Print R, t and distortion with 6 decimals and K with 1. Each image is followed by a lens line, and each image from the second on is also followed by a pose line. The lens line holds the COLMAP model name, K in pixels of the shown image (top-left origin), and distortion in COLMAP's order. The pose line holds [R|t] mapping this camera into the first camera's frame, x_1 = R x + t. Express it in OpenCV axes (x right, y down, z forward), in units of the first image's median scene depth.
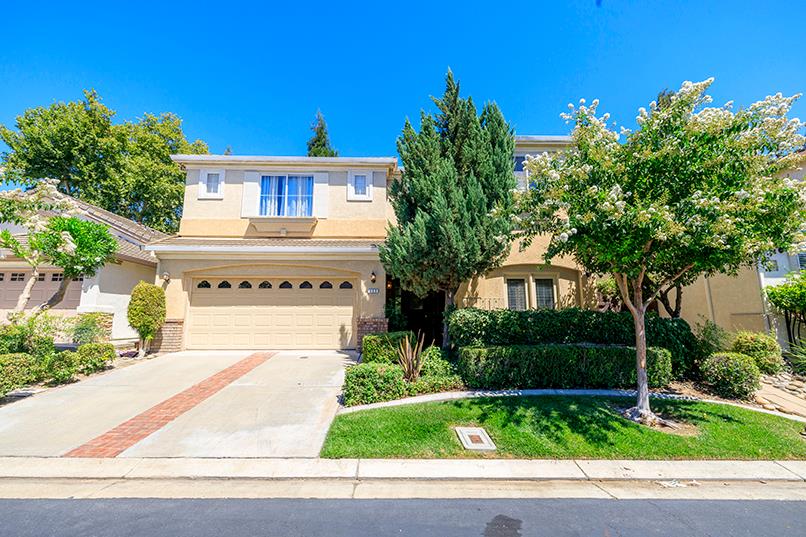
lens RADIAL K [[347.6, 0, 403.0], [0, 347.6, 270.4], [0, 0, 1]] dist [0.014583, 0.000475]
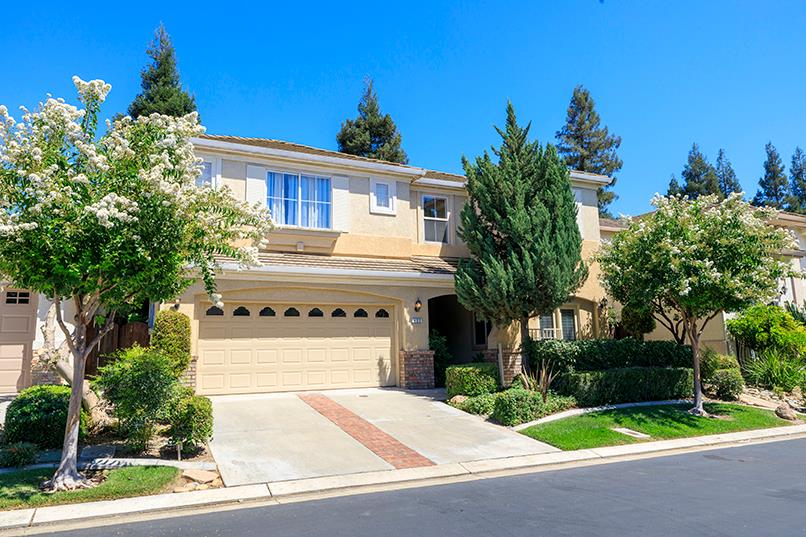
lens RADIAL K [[554.2, 0, 402.9], [0, 554.2, 267.6], [0, 0, 1]] dist [0.017457, -0.000116]
pose [[0.909278, 0.041854, 0.414079, -0.709314], [-0.036725, 0.999118, -0.020343, -0.046705], [-0.414565, 0.003291, 0.910014, -0.294612]]
